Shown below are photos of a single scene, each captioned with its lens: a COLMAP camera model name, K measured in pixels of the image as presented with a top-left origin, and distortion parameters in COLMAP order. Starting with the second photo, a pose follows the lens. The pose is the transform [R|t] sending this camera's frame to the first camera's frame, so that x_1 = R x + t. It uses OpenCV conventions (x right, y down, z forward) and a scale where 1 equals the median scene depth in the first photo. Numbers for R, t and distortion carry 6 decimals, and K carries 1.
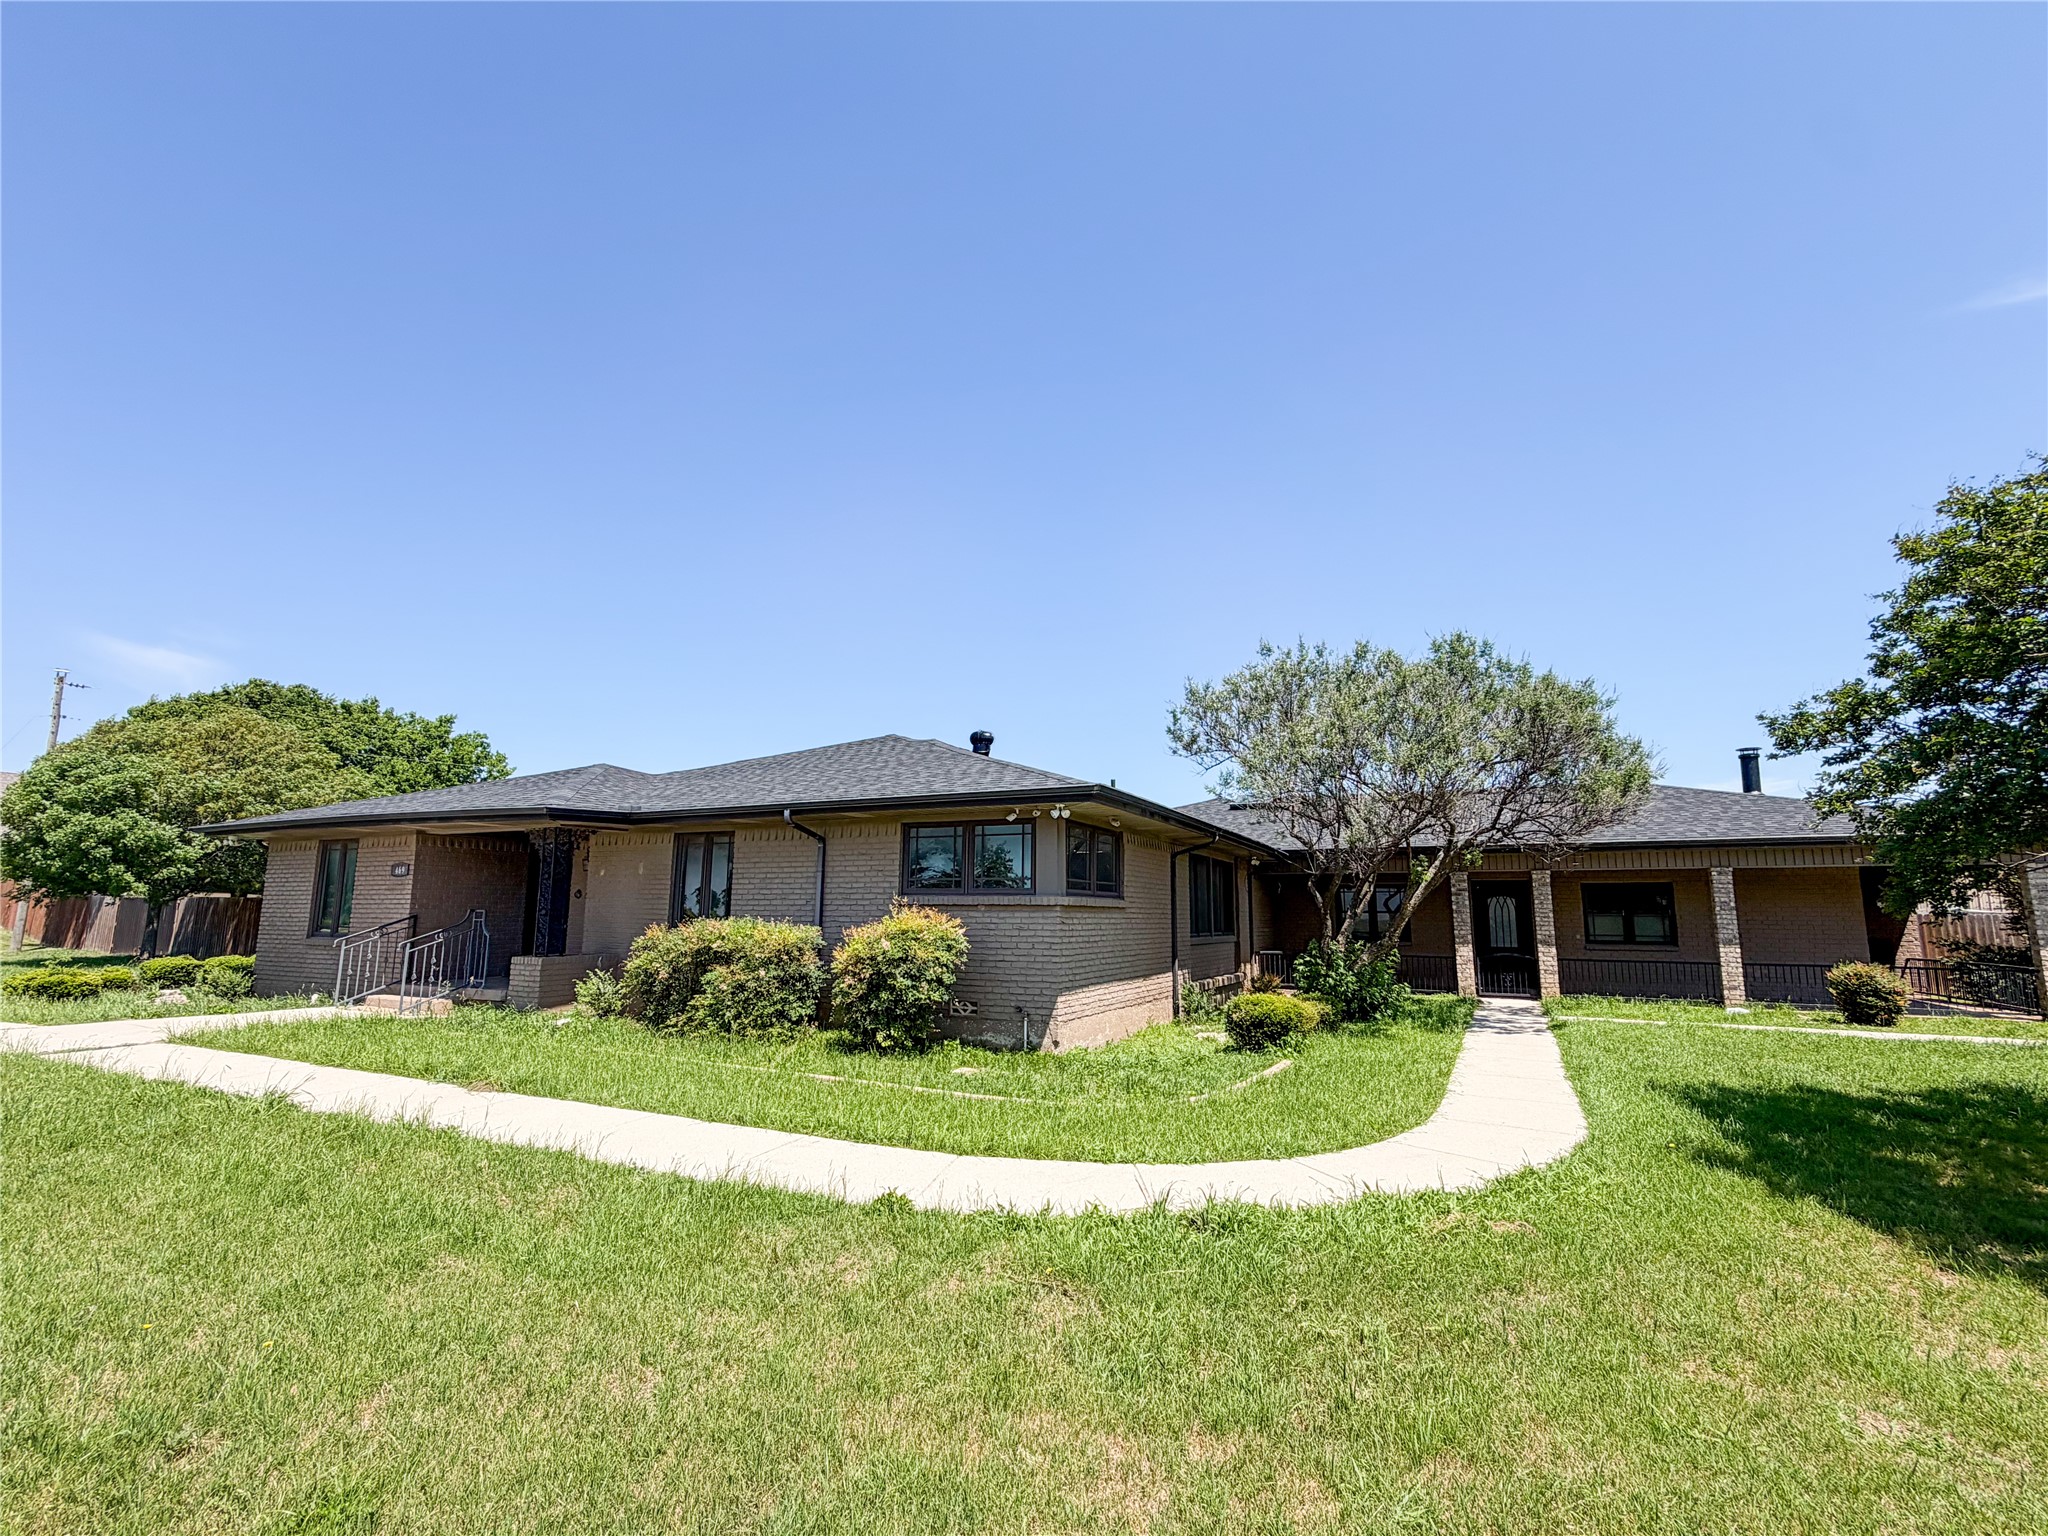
lens RADIAL K [[949.0, 0, 1024.4], [0, 949.0, 761.4], [0, 0, 1]] dist [-0.000119, 0.000007]
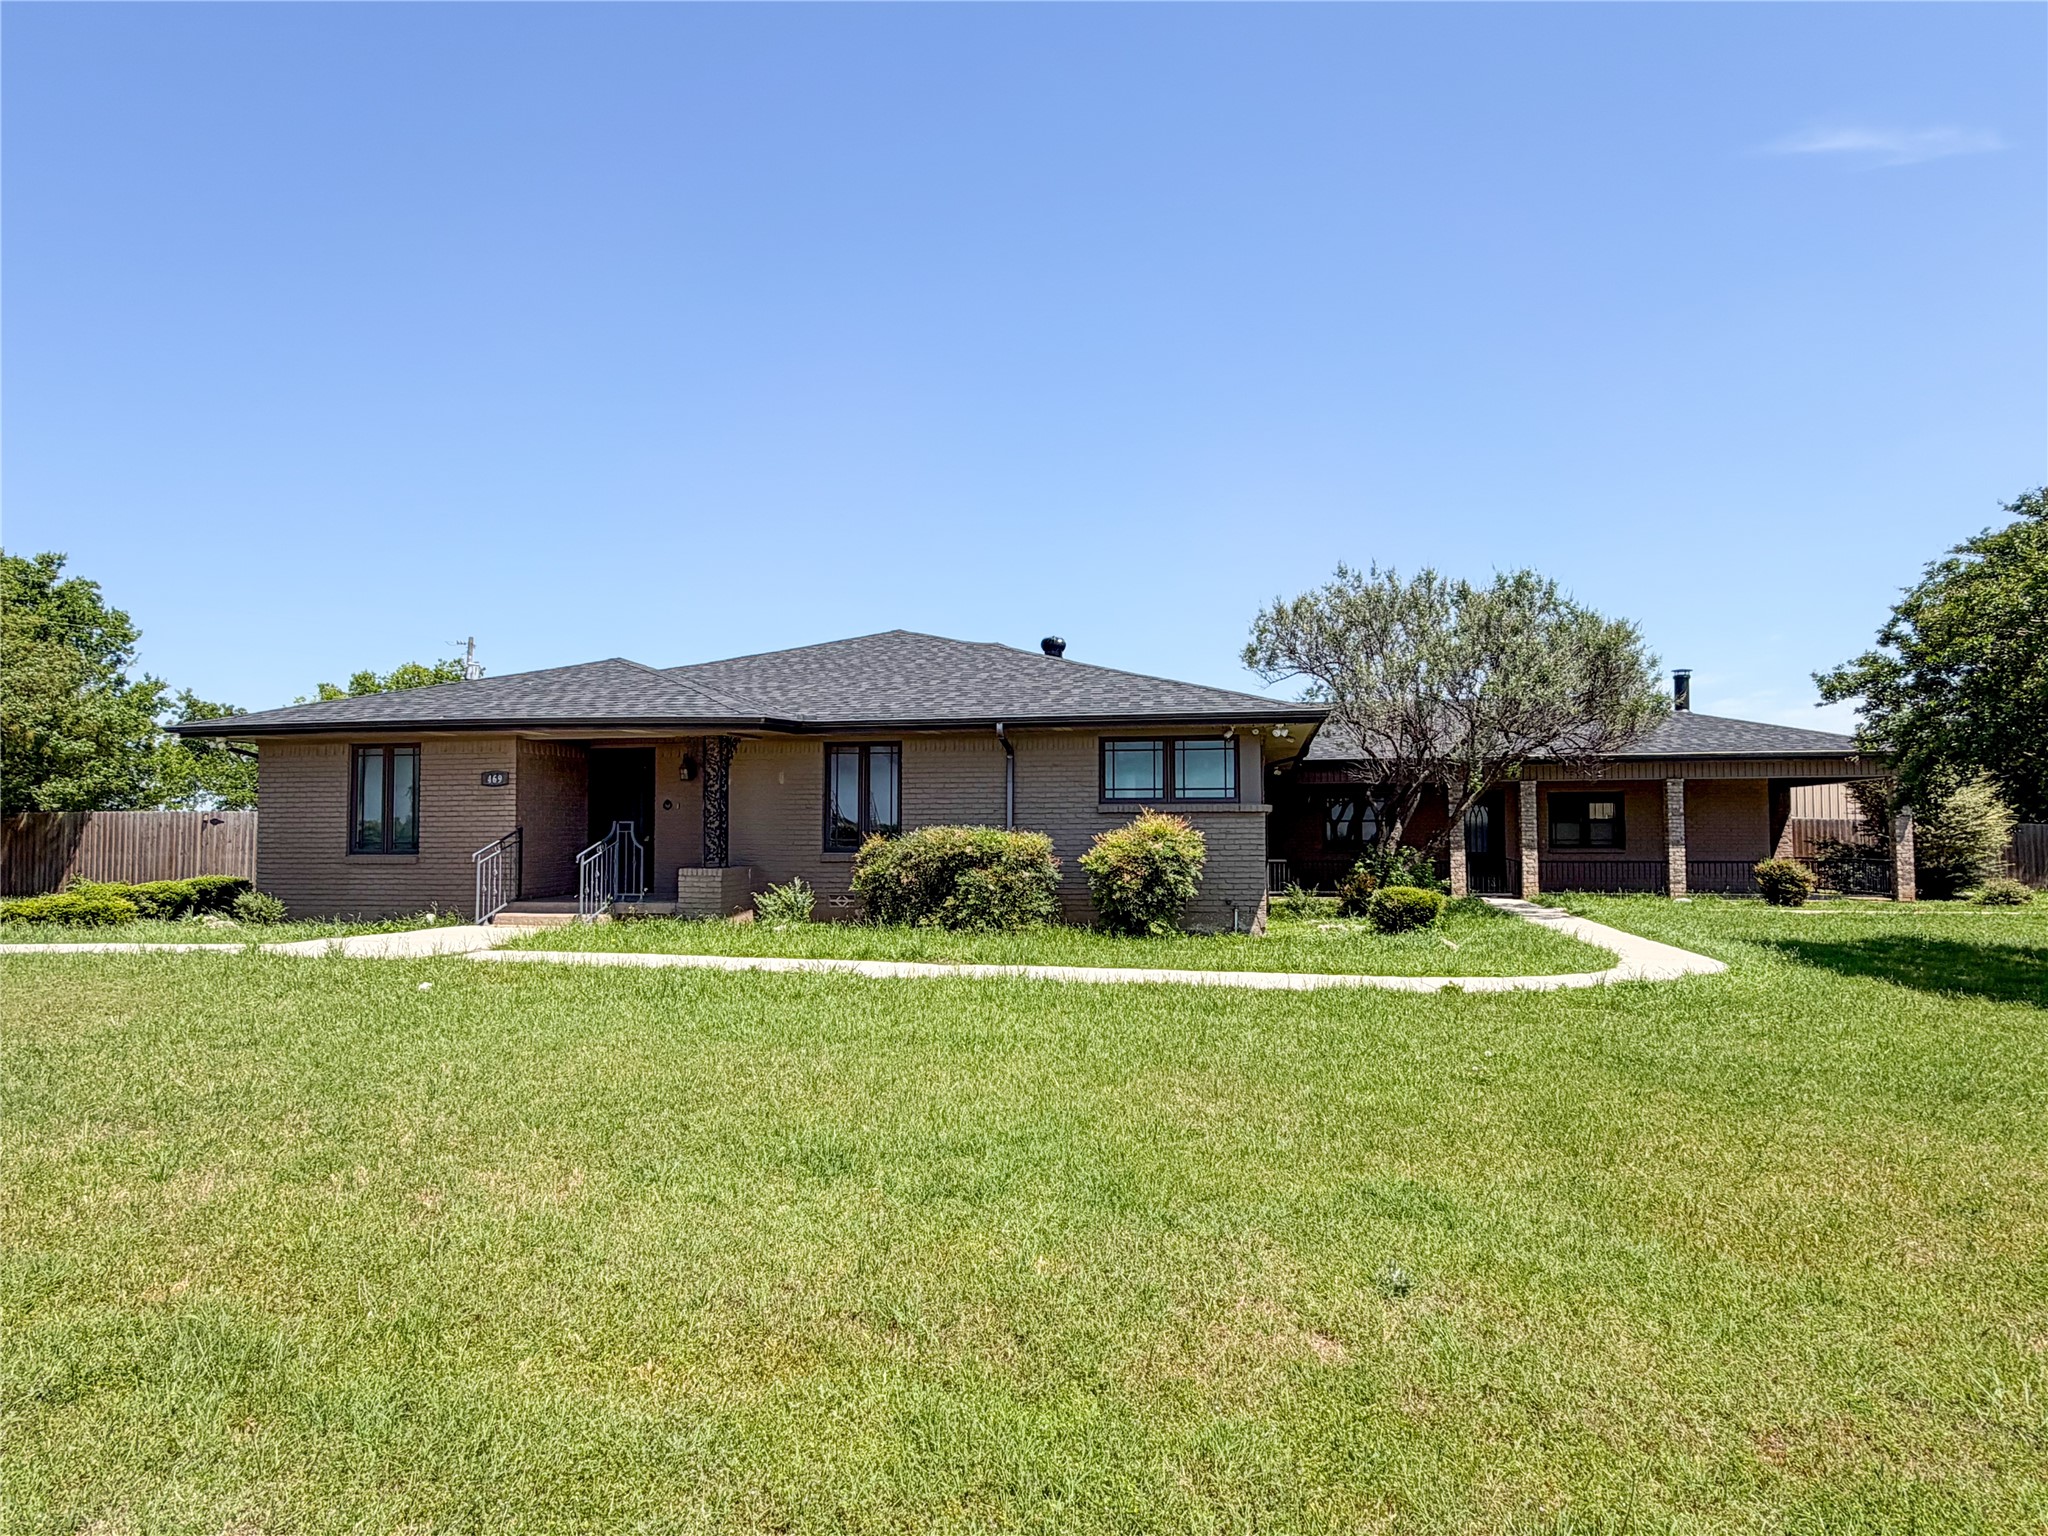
lens RADIAL K [[1272.3, 0, 1024.0], [0, 1272.3, 768.0], [0, 0, 1]] dist [-0.000896, -0.000853]
pose [[0.962986, 0.004653, 0.269511, -0.507424], [-0.033743, 0.994067, 0.103405, -0.038569], [-0.267431, -0.108672, 0.957429, -0.297656]]
